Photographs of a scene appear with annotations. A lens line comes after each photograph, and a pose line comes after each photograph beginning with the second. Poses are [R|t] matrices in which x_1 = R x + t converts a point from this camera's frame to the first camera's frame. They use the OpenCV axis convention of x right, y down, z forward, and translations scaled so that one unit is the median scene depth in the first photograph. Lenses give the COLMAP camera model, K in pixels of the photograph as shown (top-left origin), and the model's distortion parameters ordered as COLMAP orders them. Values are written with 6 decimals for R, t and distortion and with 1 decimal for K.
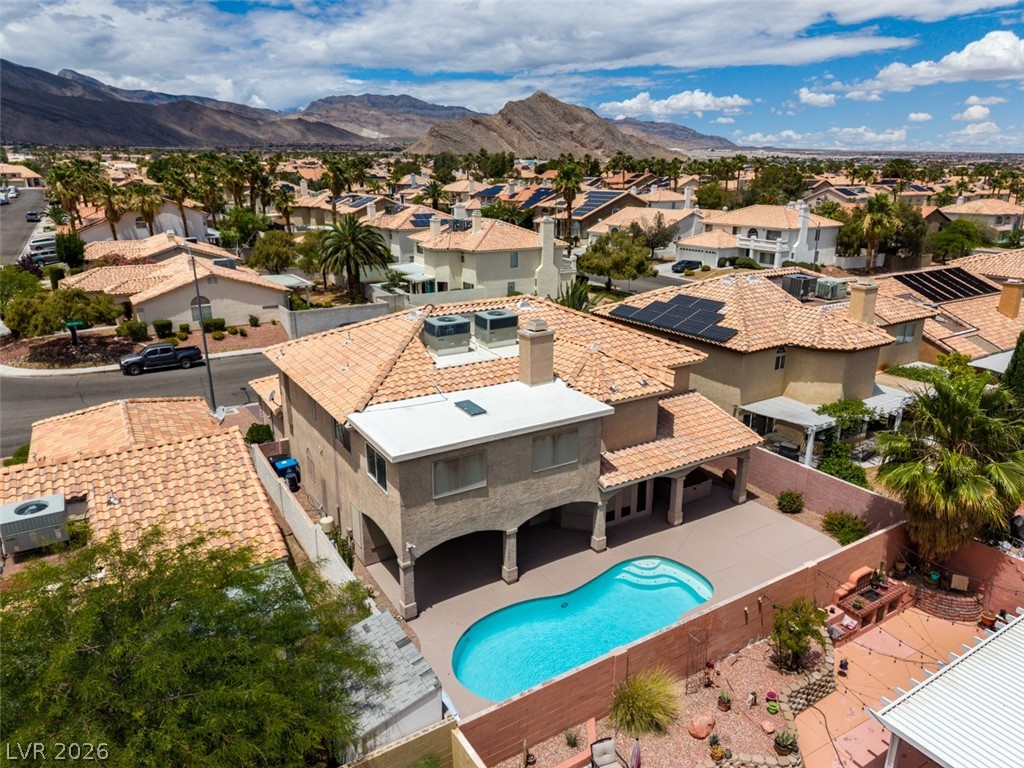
lens RADIAL K [[684.9, 0, 512.0], [0, 684.9, 384.0], [0, 0, 1]] dist [0.040569, -0.045997]
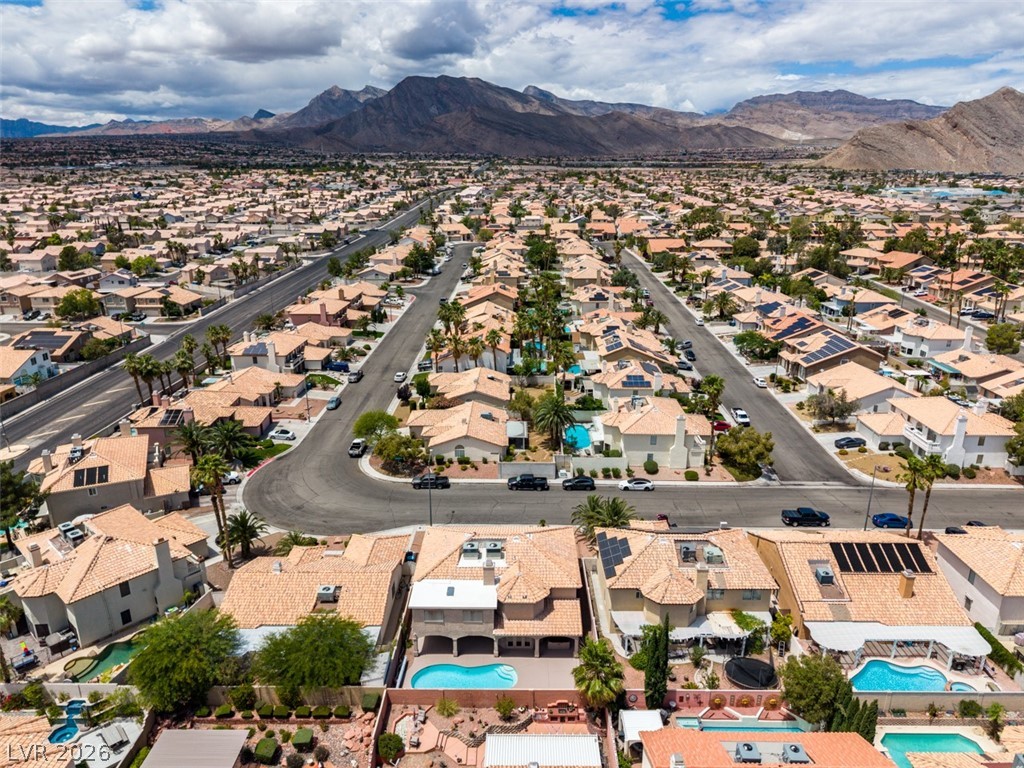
lens RADIAL K [[684.9, 0, 512.0], [0, 684.9, 384.0], [0, 0, 1]] dist [0.040569, -0.045997]
pose [[0.846730, 0.158648, -0.507819, 0.939553], [-0.158094, 0.986418, 0.044563, -0.628022], [0.507991, 0.042550, 0.860311, -0.868227]]
